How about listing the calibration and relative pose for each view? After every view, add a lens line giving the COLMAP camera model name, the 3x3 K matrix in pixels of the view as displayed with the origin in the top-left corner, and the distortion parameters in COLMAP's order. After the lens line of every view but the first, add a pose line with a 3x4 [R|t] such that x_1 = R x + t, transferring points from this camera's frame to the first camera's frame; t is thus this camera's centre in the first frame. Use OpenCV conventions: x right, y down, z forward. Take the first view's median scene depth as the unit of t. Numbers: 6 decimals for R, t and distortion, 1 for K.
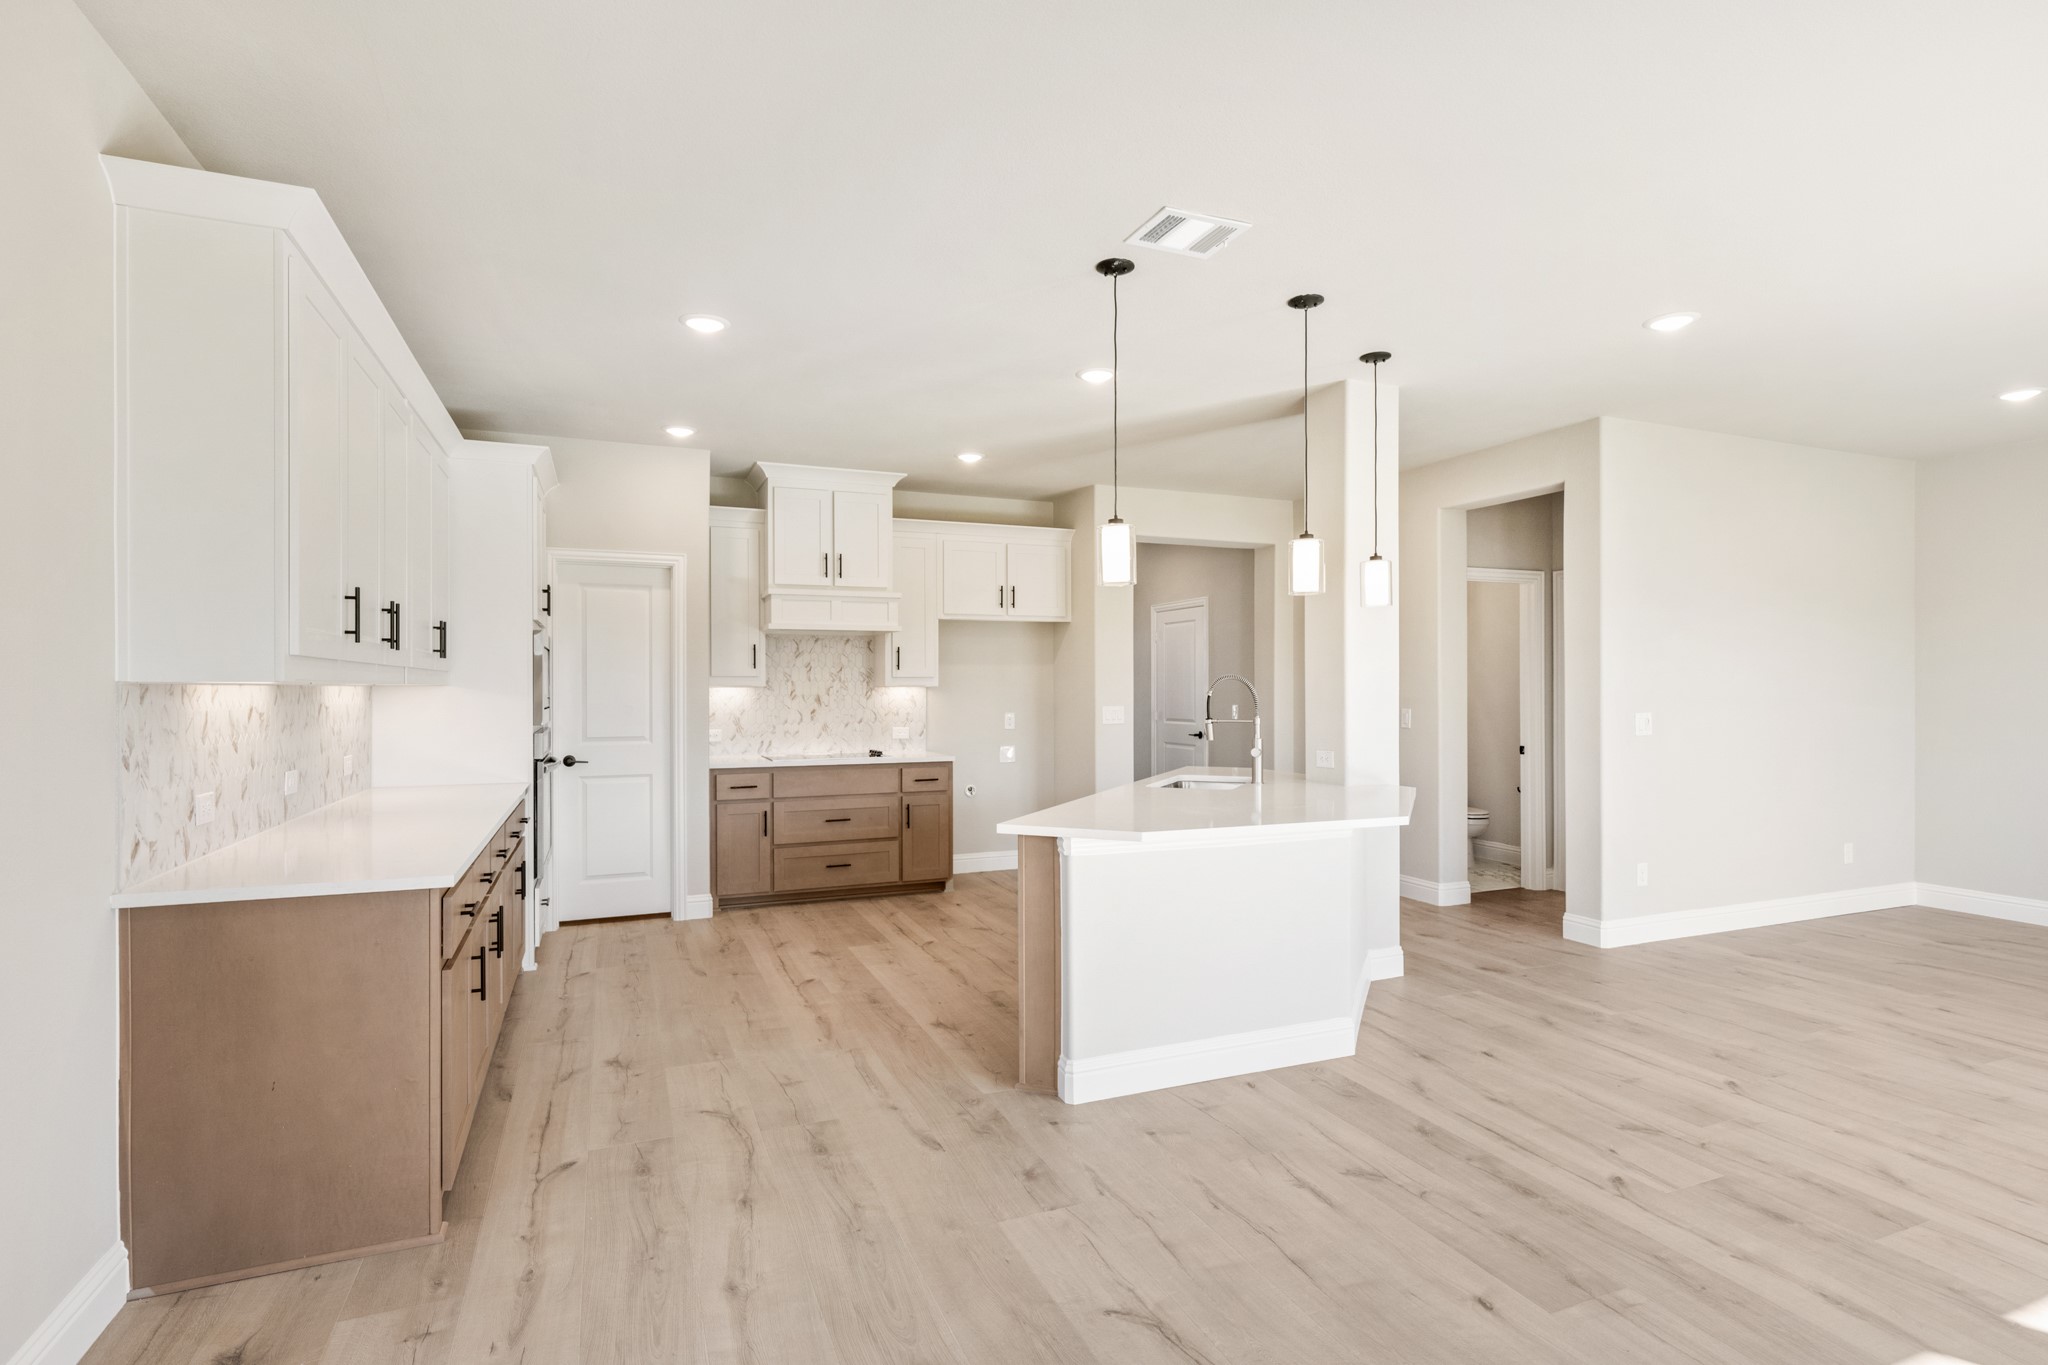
lens RADIAL K [[1010.4, 0, 1024.0], [0, 1010.4, 682.5], [0, 0, 1]] dist [0.000159, -0.000241]
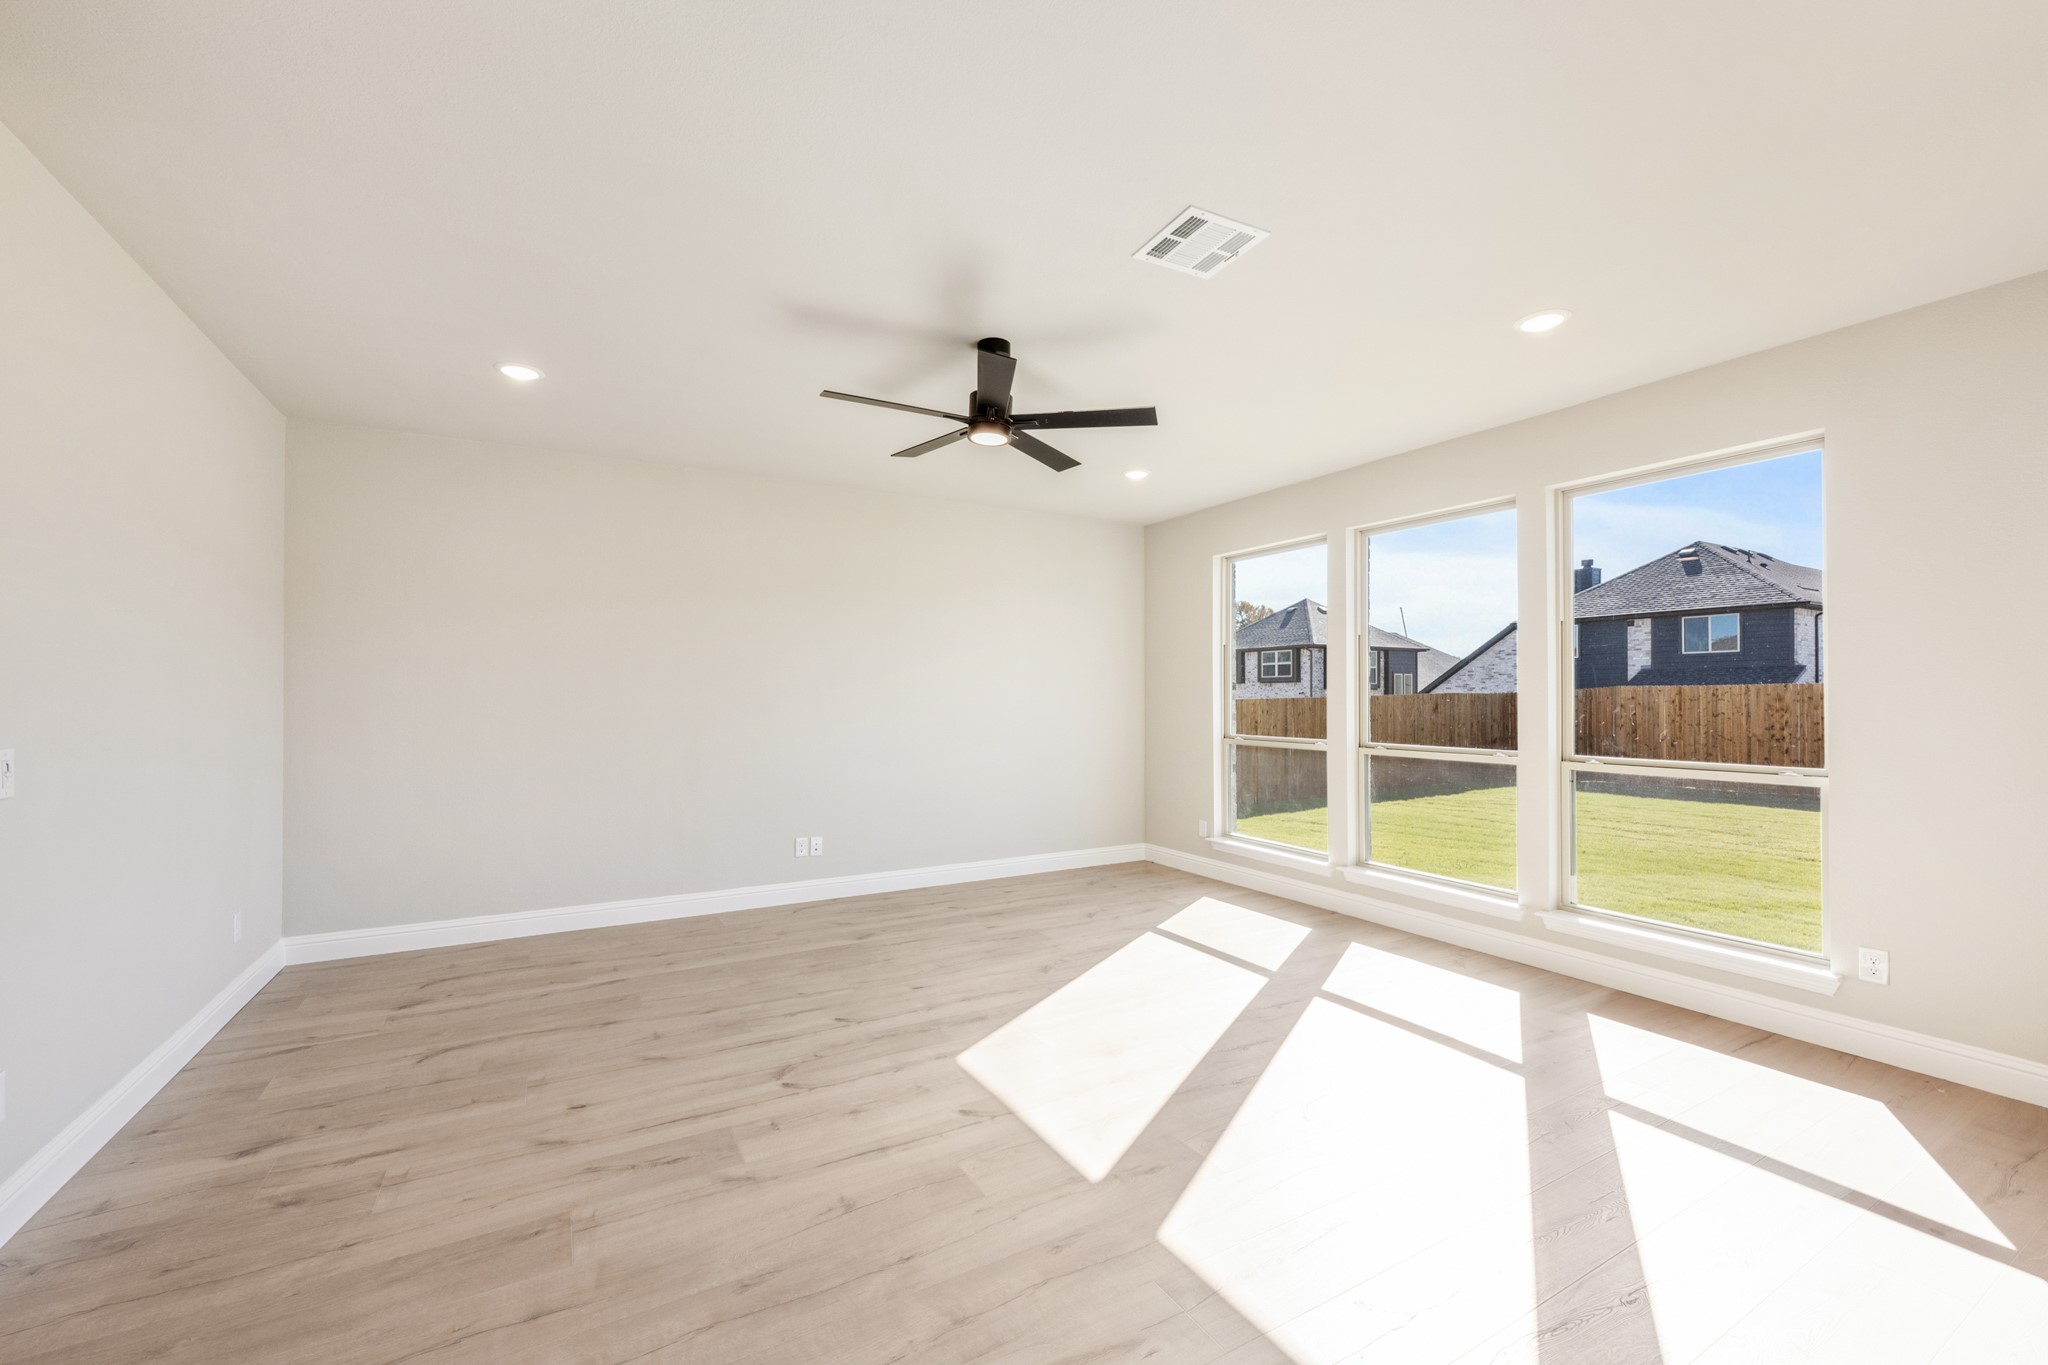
lens RADIAL K [[825.7, 0, 1026.2], [0, 825.7, 692.8], [0, 0, 1]] dist [-0.000539, -0.000312]
pose [[-0.124953, 0.007966, 0.992131, 0.269483], [-0.005822, 0.999945, -0.008762, 0.006079], [-0.992146, -0.006871, -0.124900, 0.876403]]
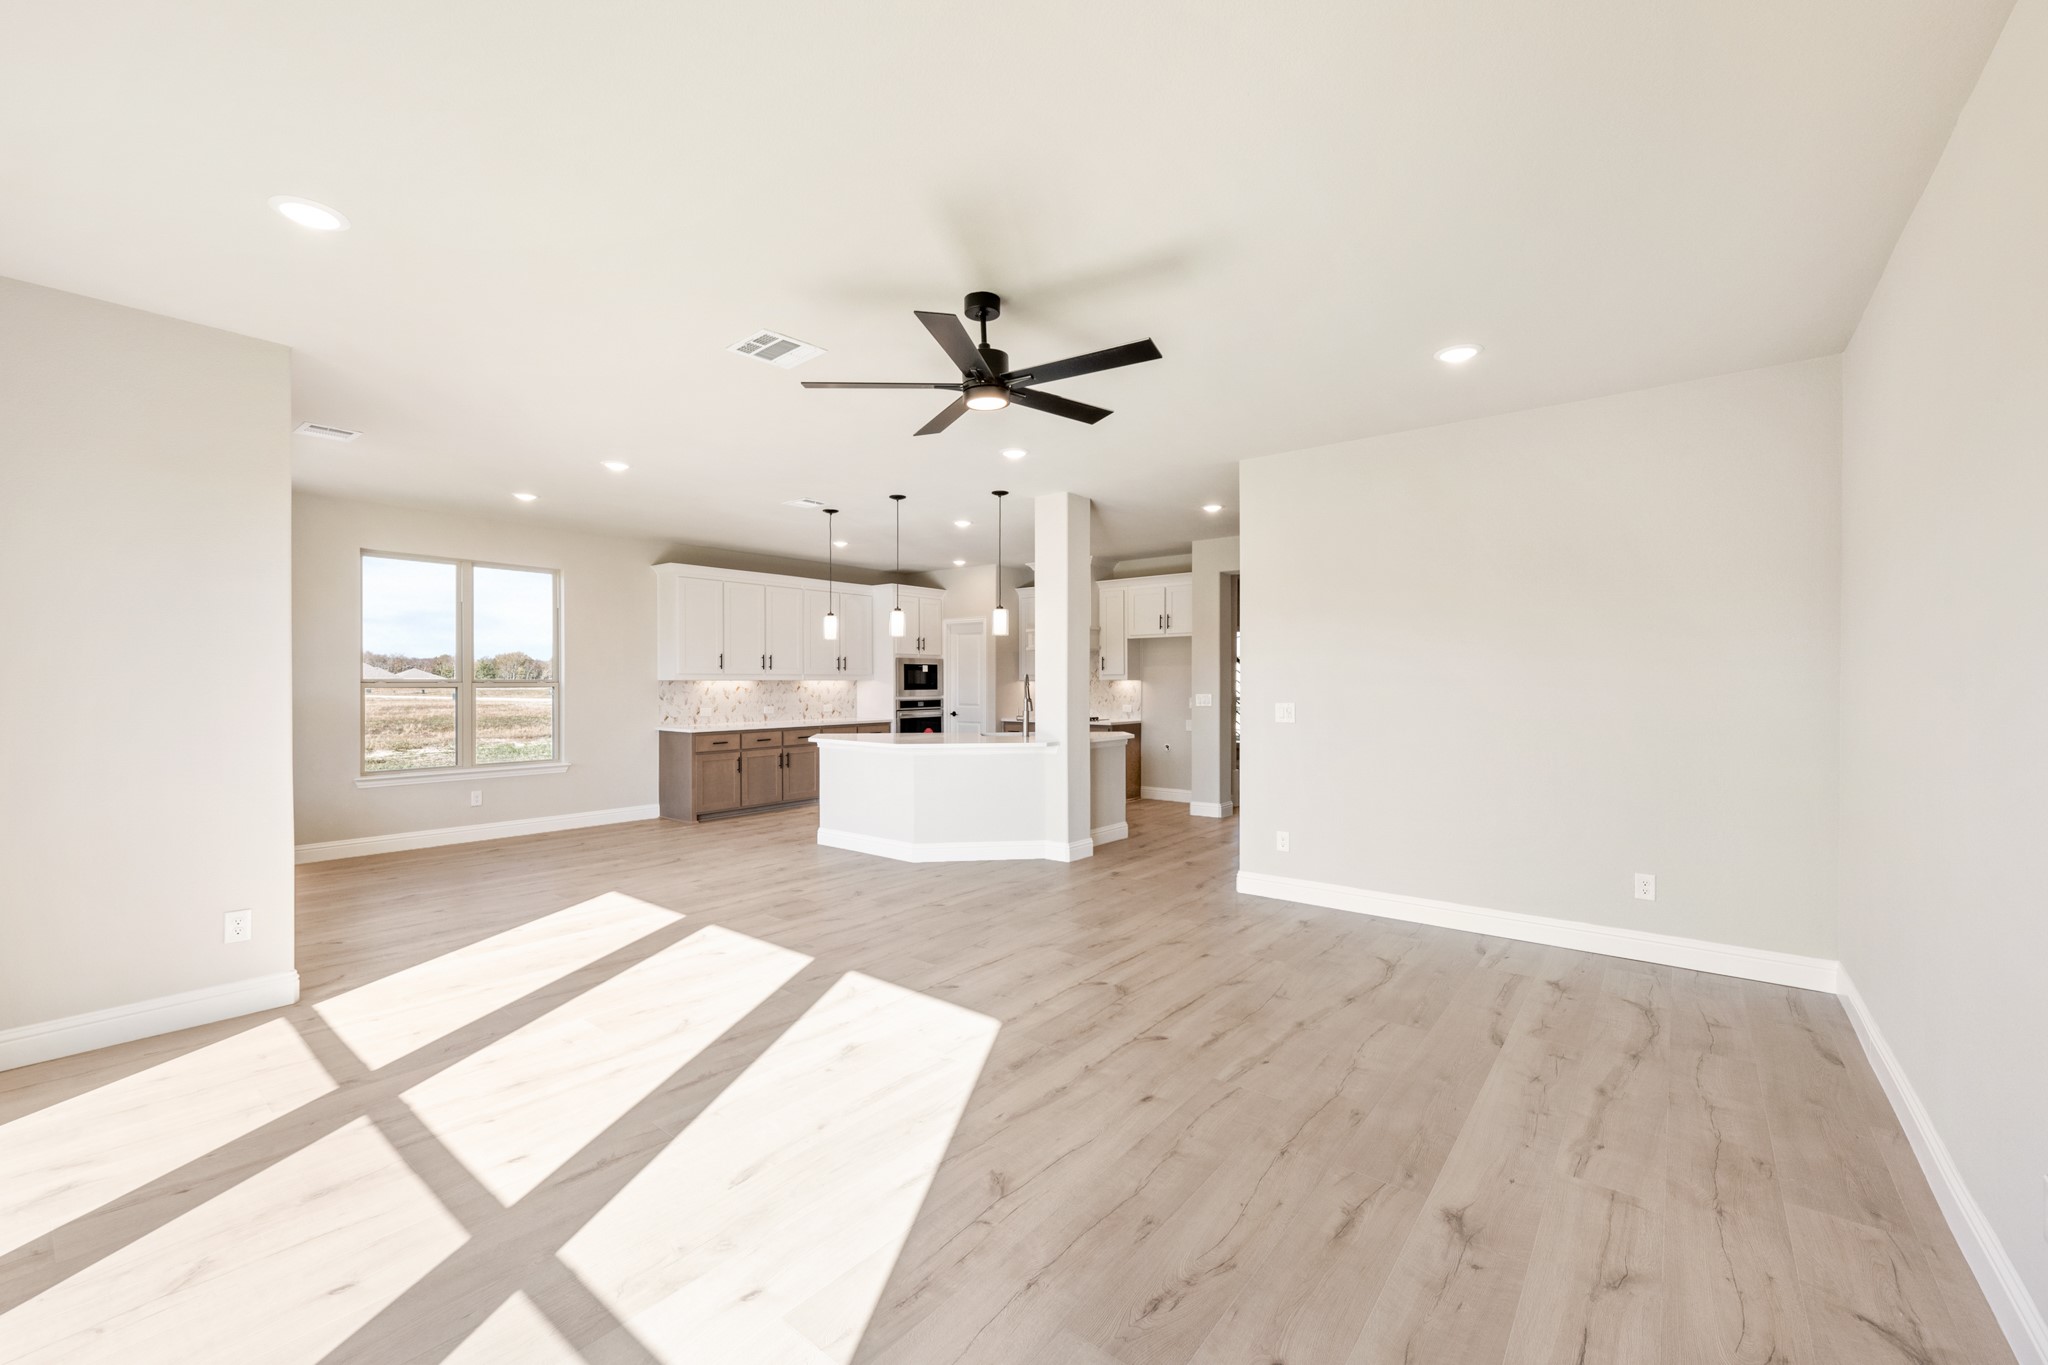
lens RADIAL K [[825.9, 0, 1023.9], [0, 825.9, 686.2], [0, 0, 1]] dist [-0.000779, 0.000015]
pose [[0.478477, 0.006548, -0.878075, 1.971536], [0.005215, 0.999933, 0.010298, -0.002204], [0.878084, -0.009507, 0.478411, 0.422696]]
